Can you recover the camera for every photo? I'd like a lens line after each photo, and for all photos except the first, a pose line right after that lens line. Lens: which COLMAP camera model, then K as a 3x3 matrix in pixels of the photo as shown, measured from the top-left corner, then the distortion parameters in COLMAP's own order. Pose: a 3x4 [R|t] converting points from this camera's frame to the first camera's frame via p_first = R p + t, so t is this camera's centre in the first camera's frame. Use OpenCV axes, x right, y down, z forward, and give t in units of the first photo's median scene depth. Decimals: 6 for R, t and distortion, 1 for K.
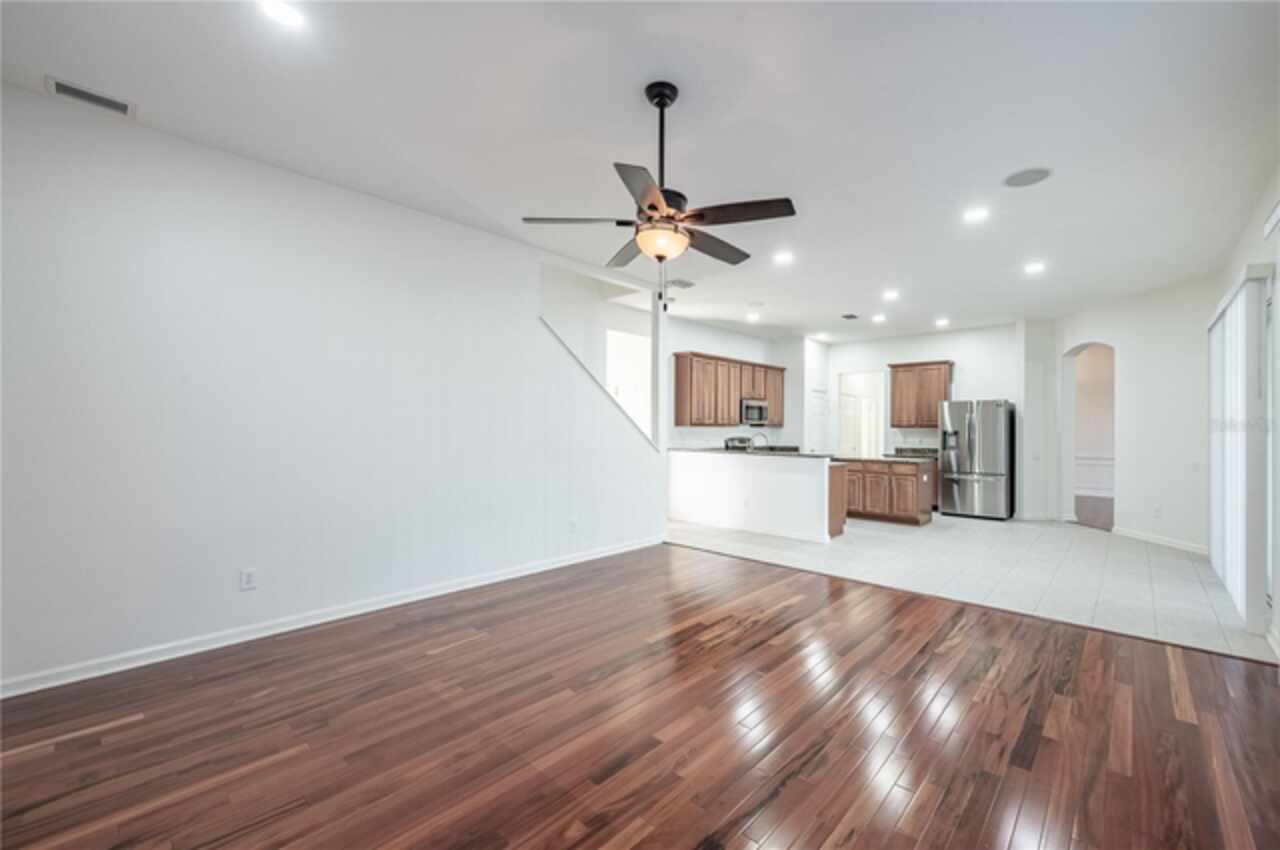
lens RADIAL K [[509.0, 0, 640.0], [0, 509.0, 425.0], [0, 0, 1]] dist [-0.000708, -0.000051]
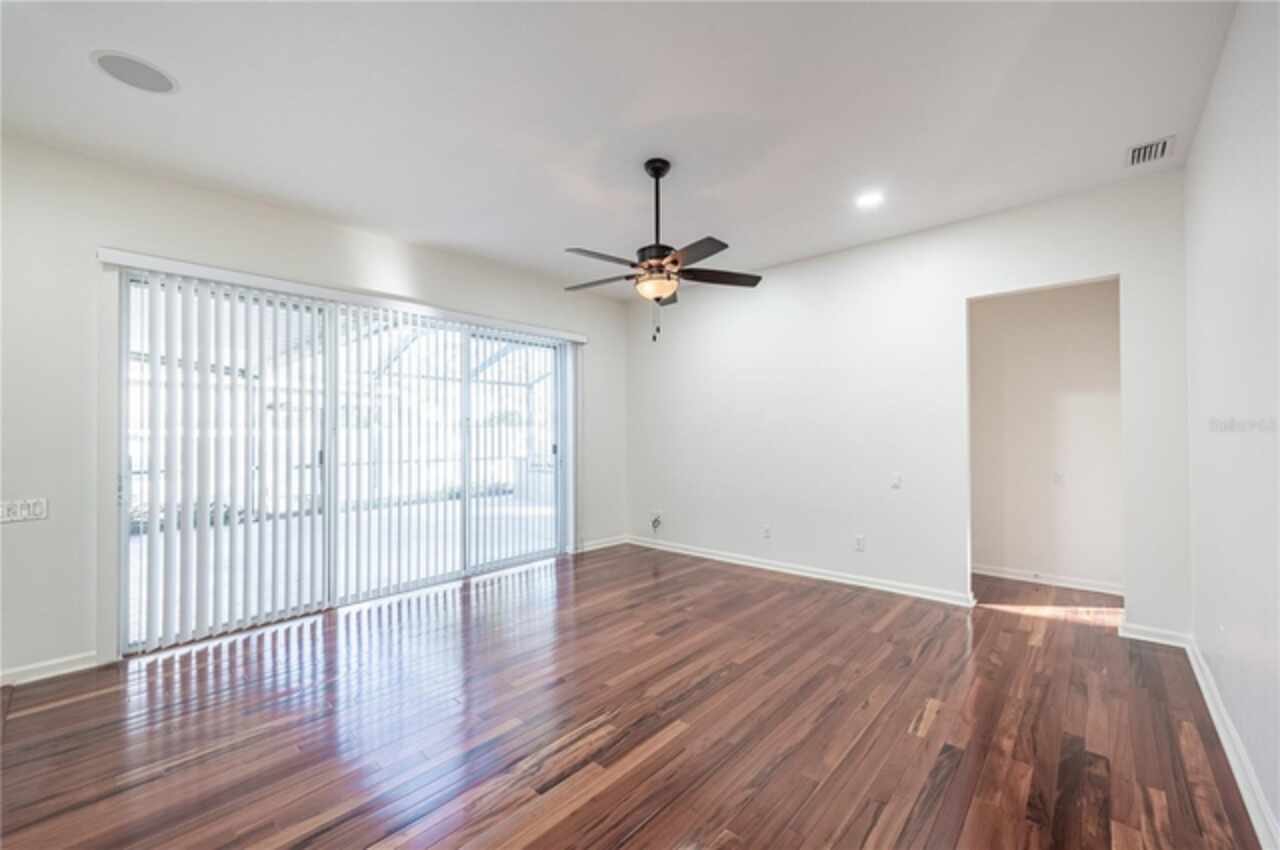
lens RADIAL K [[537.6, 0, 640.0], [0, 537.6, 425.0], [0, 0, 1]] dist [-0.000266, 0.000026]
pose [[-0.998183, 0.001263, -0.060248, 0.157460], [0.002331, 0.999841, -0.017658, 0.000889], [0.060216, -0.017766, -0.998027, 2.242283]]
